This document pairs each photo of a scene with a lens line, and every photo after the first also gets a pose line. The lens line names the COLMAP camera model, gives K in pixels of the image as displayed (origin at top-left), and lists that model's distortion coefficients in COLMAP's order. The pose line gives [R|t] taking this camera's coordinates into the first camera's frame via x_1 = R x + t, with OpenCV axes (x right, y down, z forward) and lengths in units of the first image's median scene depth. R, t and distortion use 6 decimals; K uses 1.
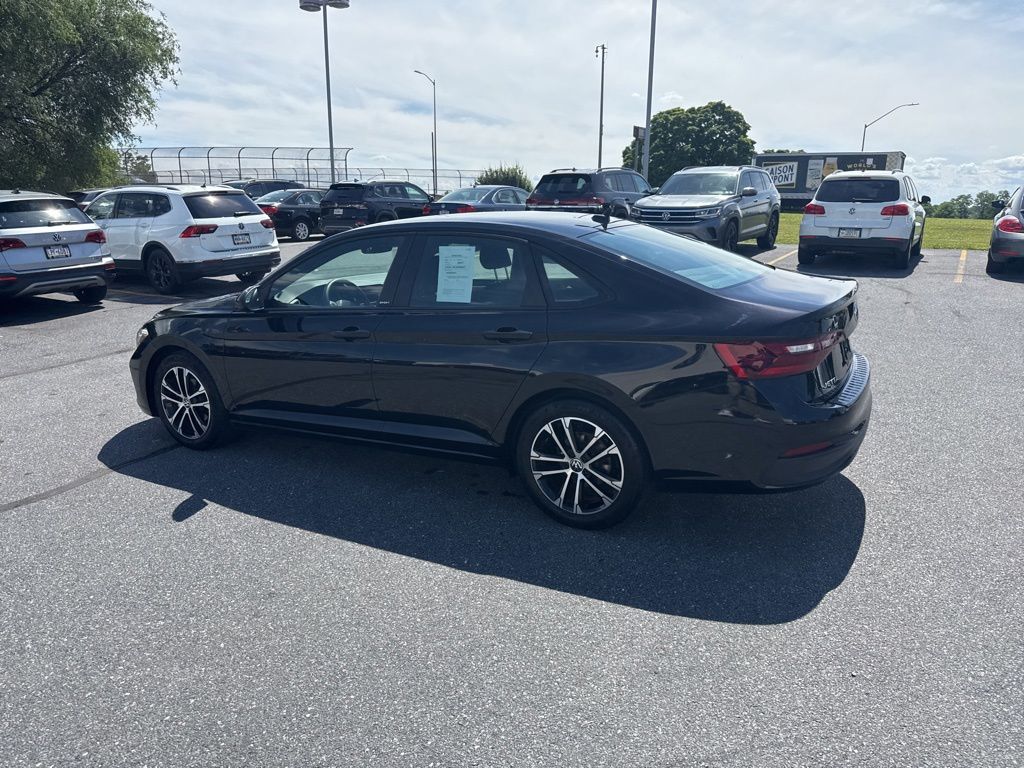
lens RADIAL K [[725.1, 0, 512.0], [0, 725.1, 384.0], [0, 0, 1]] dist [0.031189, -0.004519]
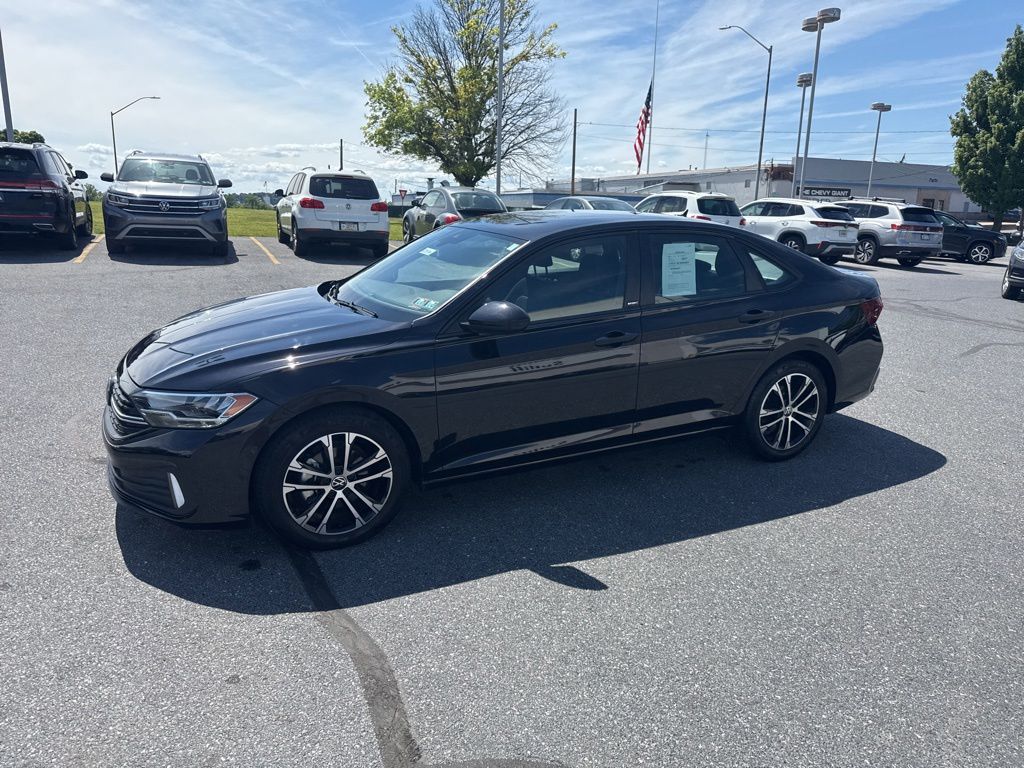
lens RADIAL K [[726.3, 0, 520.3], [0, 726.3, 379.8], [0, 0, 1]] dist [0.065134, -0.076281]
pose [[0.571418, -0.174885, 0.801808, -1.079289], [0.170360, 0.981024, 0.092565, -0.127684], [-0.802782, 0.083703, 0.590369, 0.548431]]
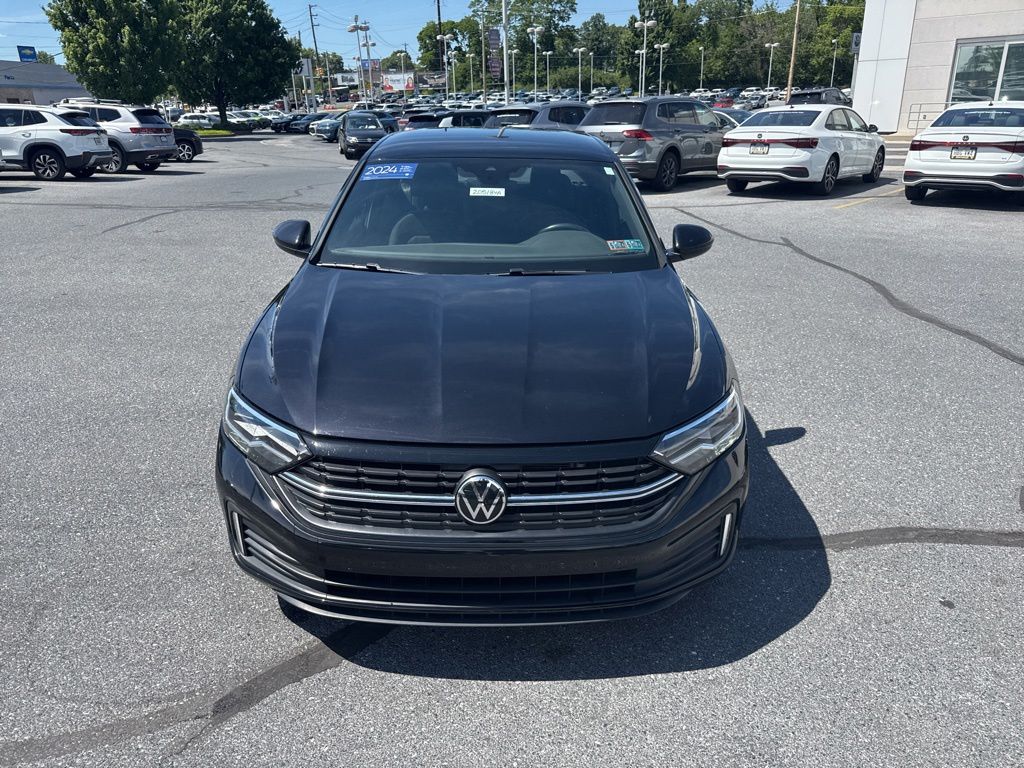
lens RADIAL K [[731.2, 0, 493.3], [0, 731.2, 394.7], [0, 0, 1]] dist [-0.000597, -0.003421]
pose [[-0.463528, -0.316262, 0.827720, -1.056585], [0.230754, 0.858818, 0.457368, -0.417334], [-0.855508, 0.403002, -0.325108, 1.629624]]
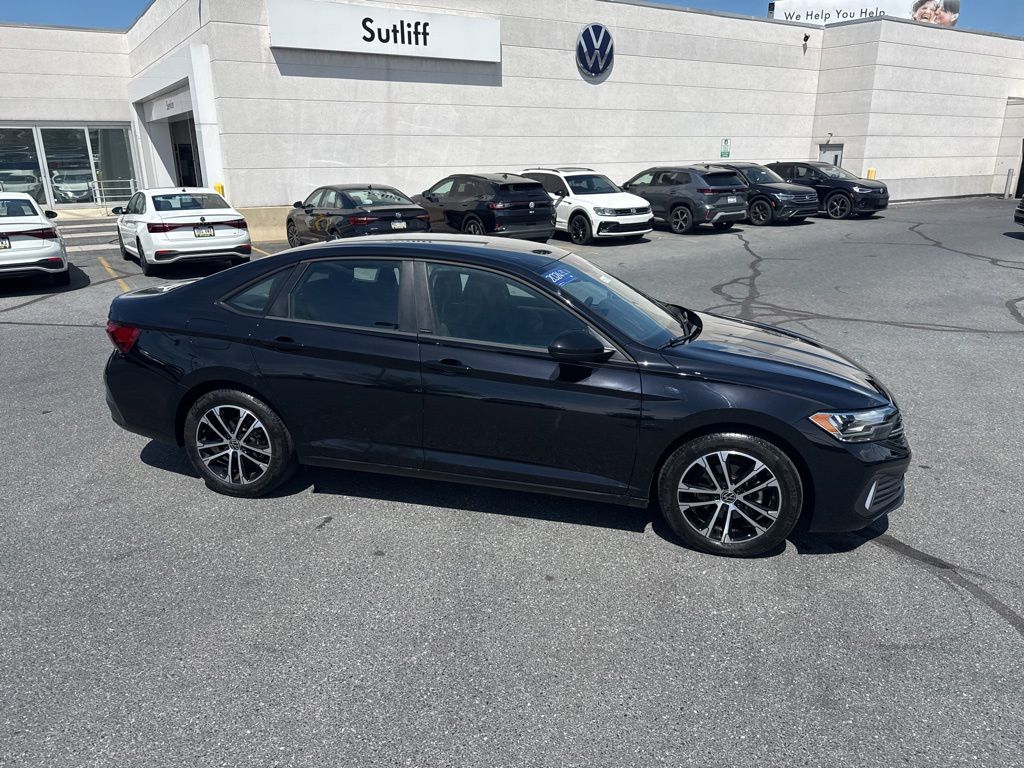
lens RADIAL K [[732.4, 0, 513.7], [0, 732.4, 402.7], [0, 0, 1]] dist [0.045248, -0.065950]
pose [[-0.969397, 0.080148, -0.232046, 0.142520], [-0.053515, 0.853488, 0.518358, -0.646456], [0.239594, 0.514912, -0.823080, 2.247832]]
